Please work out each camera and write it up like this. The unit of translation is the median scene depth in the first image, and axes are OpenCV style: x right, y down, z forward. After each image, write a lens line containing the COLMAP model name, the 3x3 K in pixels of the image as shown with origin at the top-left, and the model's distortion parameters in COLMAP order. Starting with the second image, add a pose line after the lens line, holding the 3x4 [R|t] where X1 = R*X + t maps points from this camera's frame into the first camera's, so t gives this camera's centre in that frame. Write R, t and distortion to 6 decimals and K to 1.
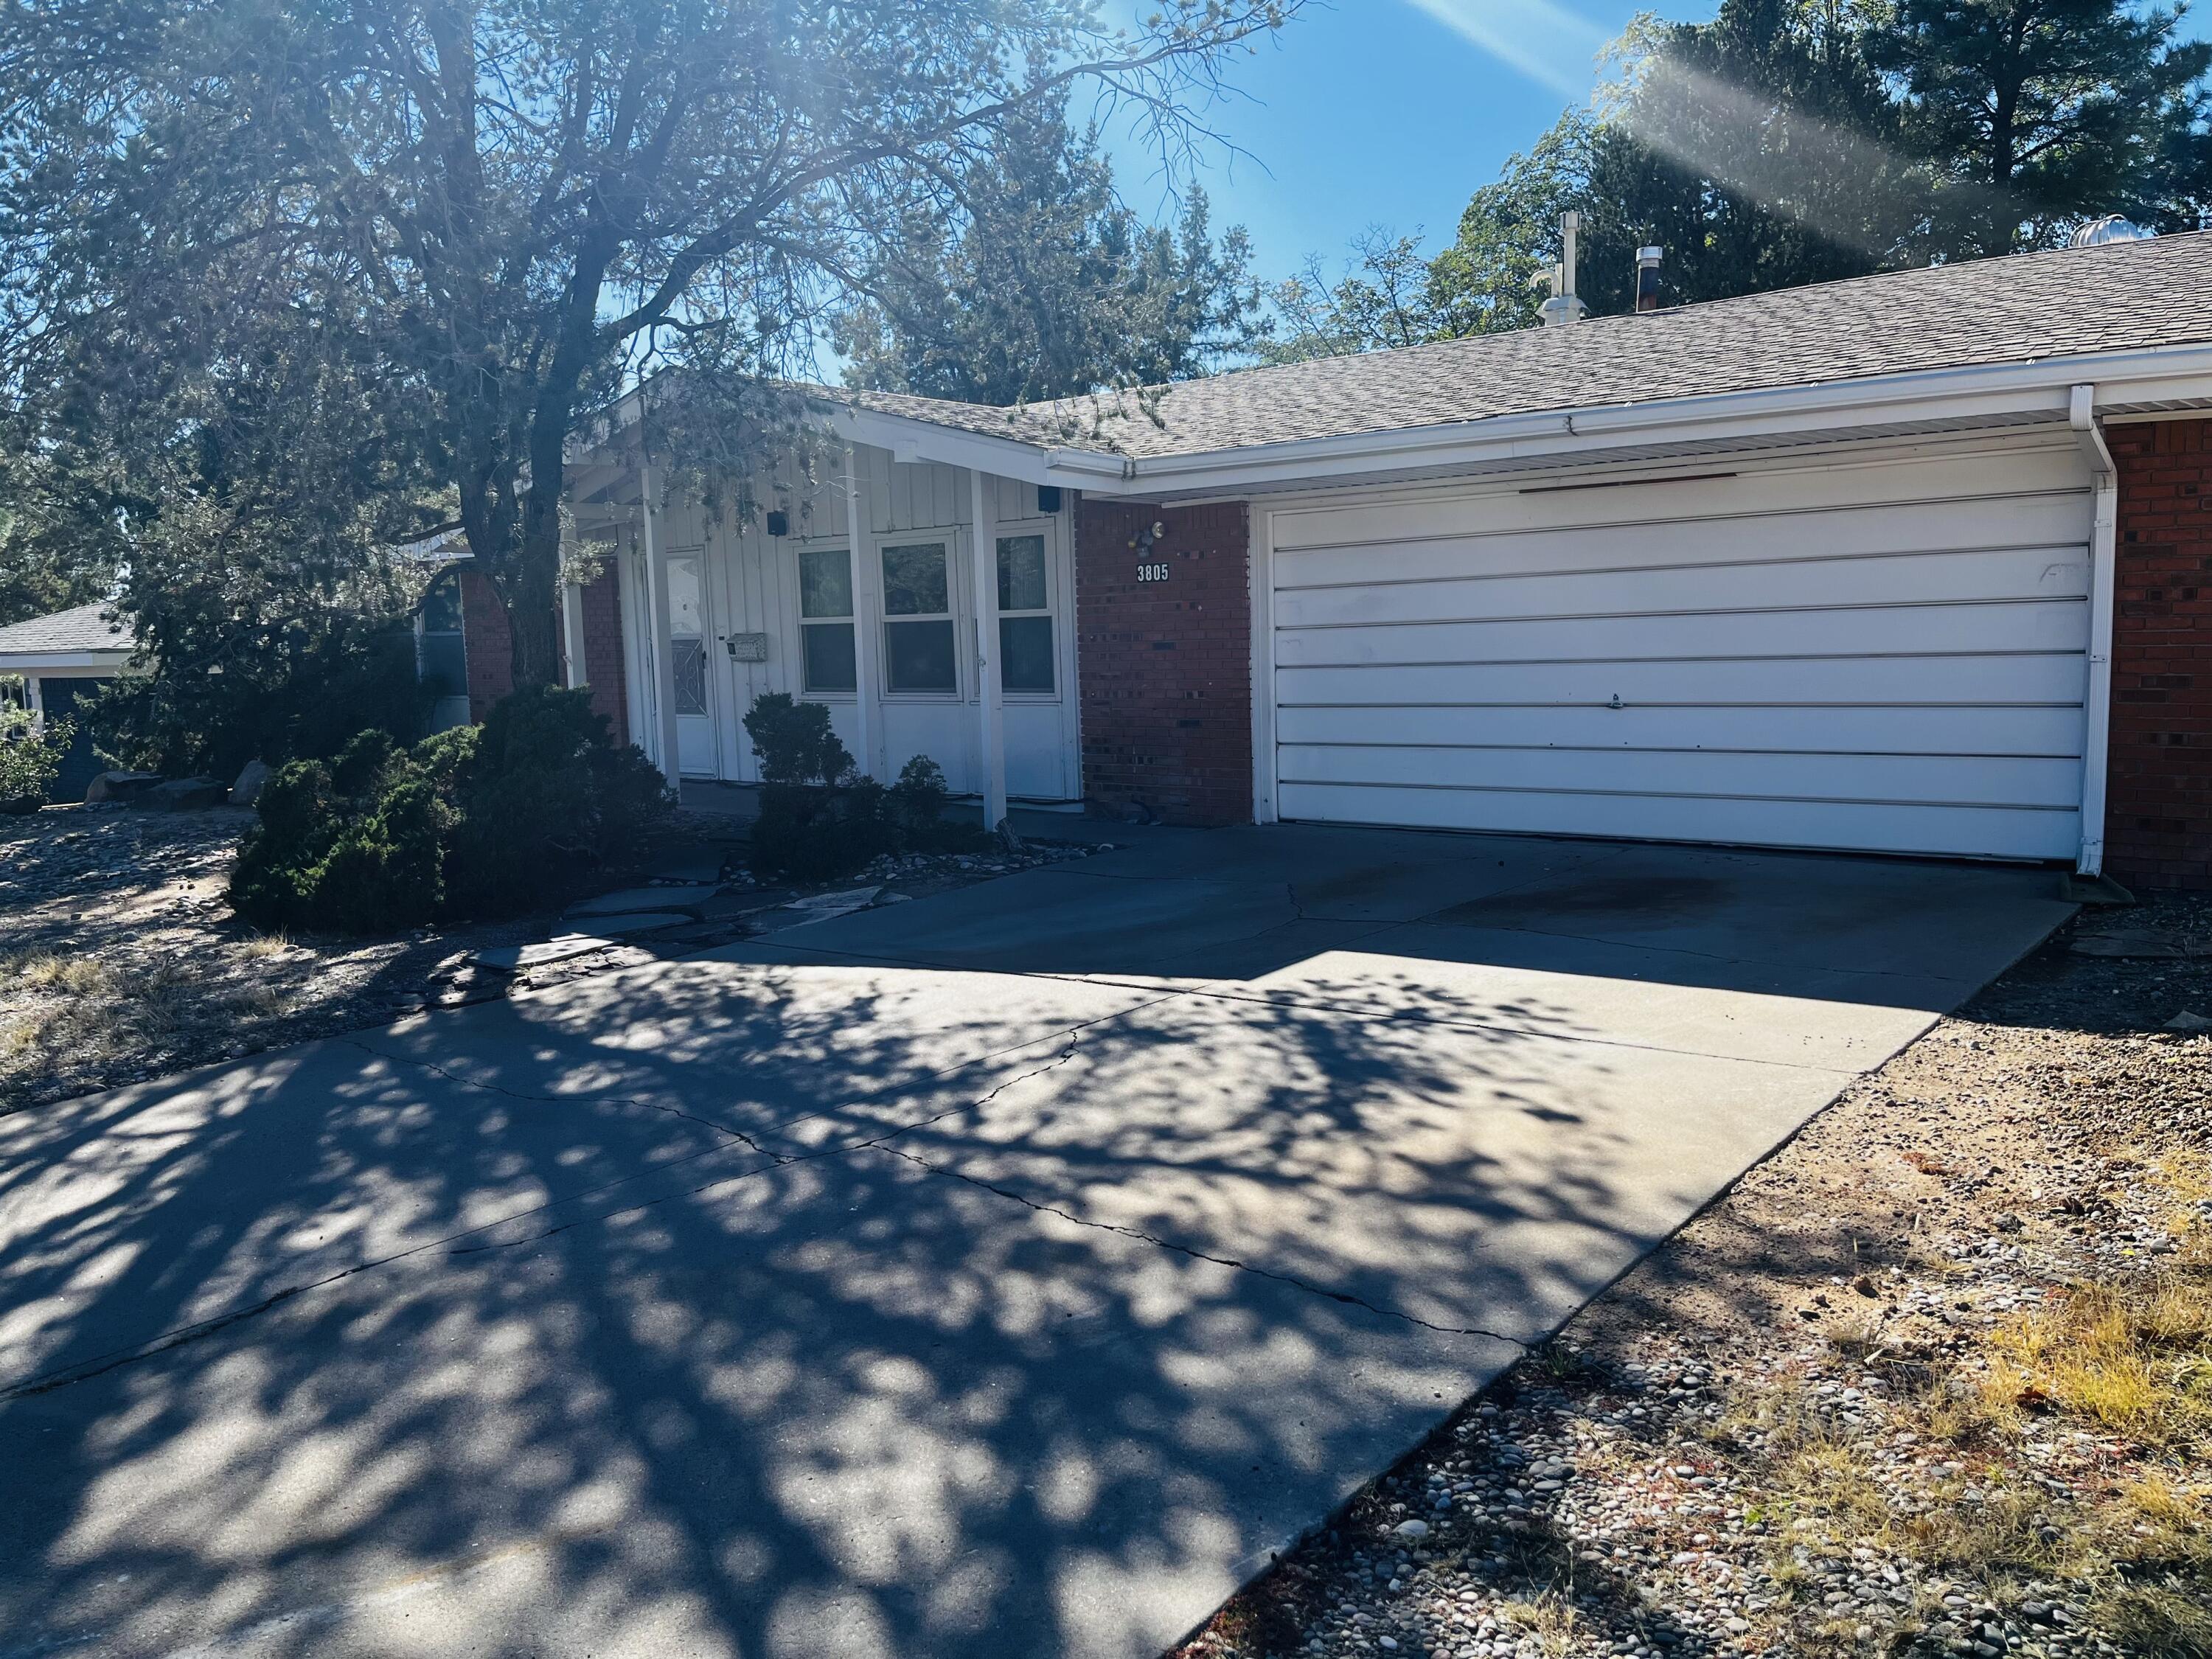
lens RADIAL K [[1683.3, 0, 1117.1], [0, 1683.3, 809.9], [0, 0, 1]] dist [0.044709, -0.047944]
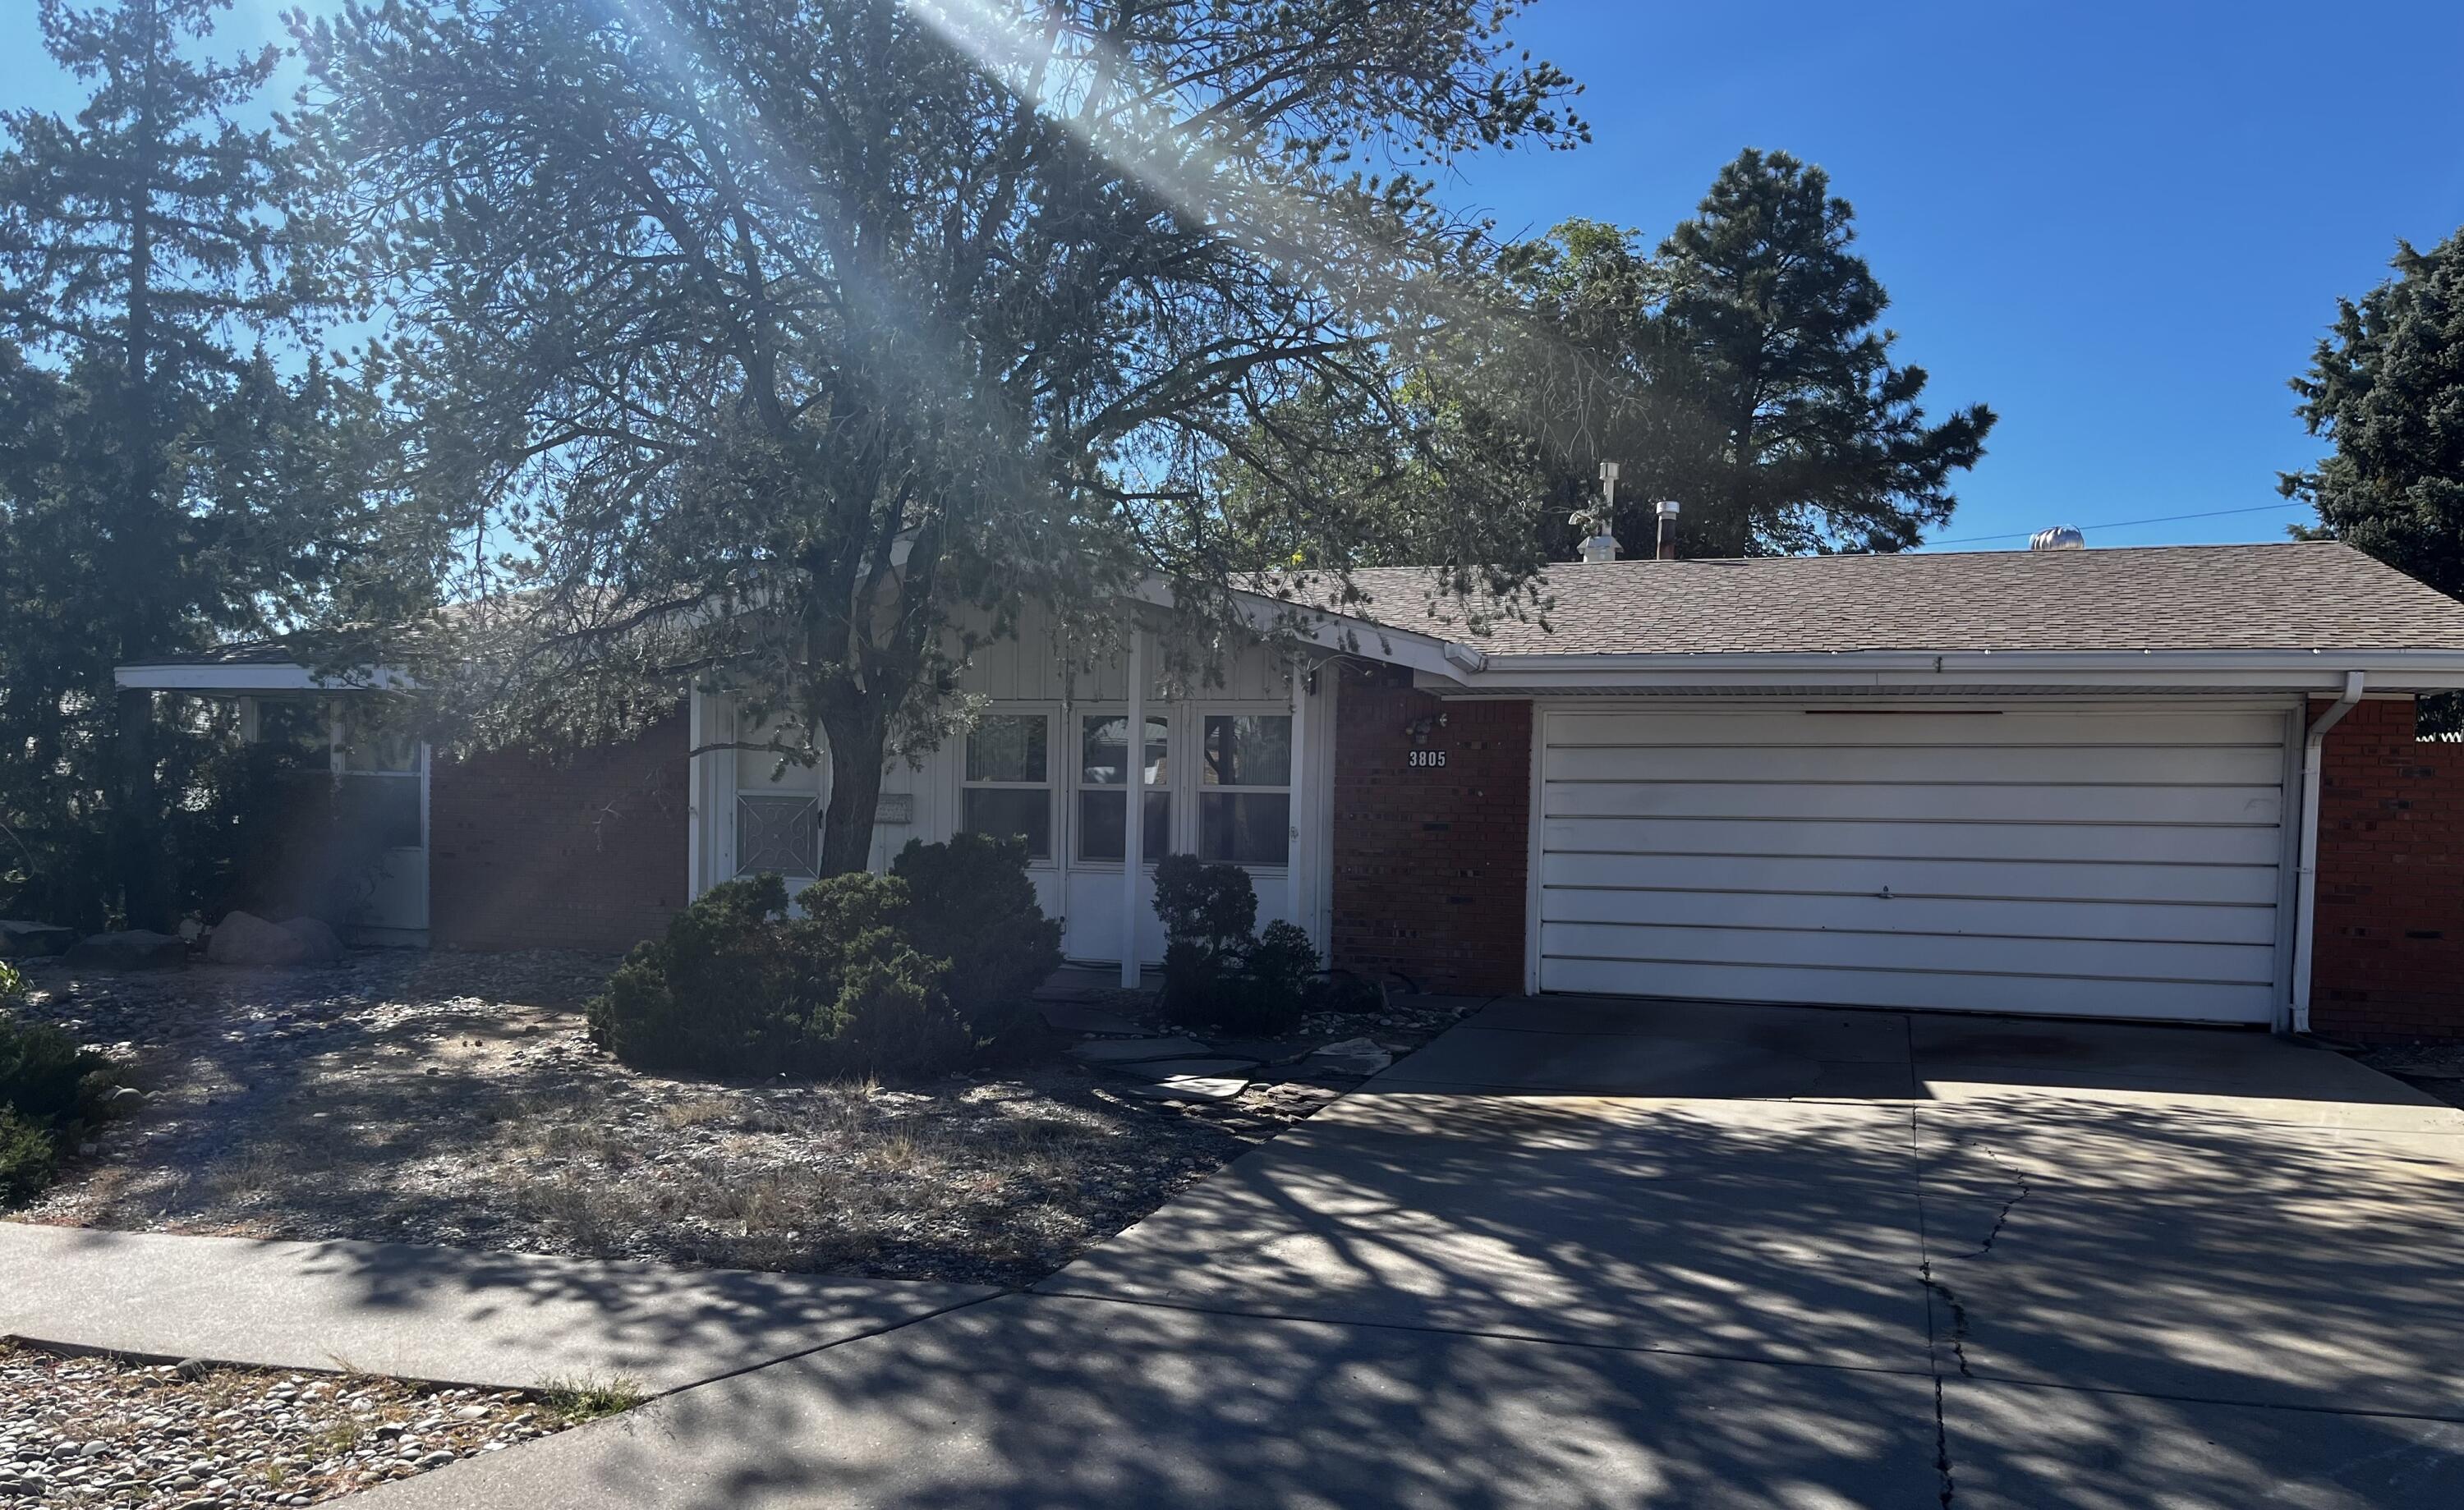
lens RADIAL K [[1864.0, 0, 1221.0], [0, 1864.0, 753.7], [0, 0, 1]] dist [0.002919, -0.015465]
pose [[0.939314, 0.065393, 0.336769, -0.729841], [-0.014598, 0.988395, -0.151205, 0.054785], [-0.342748, 0.137113, 0.929367, -0.086560]]
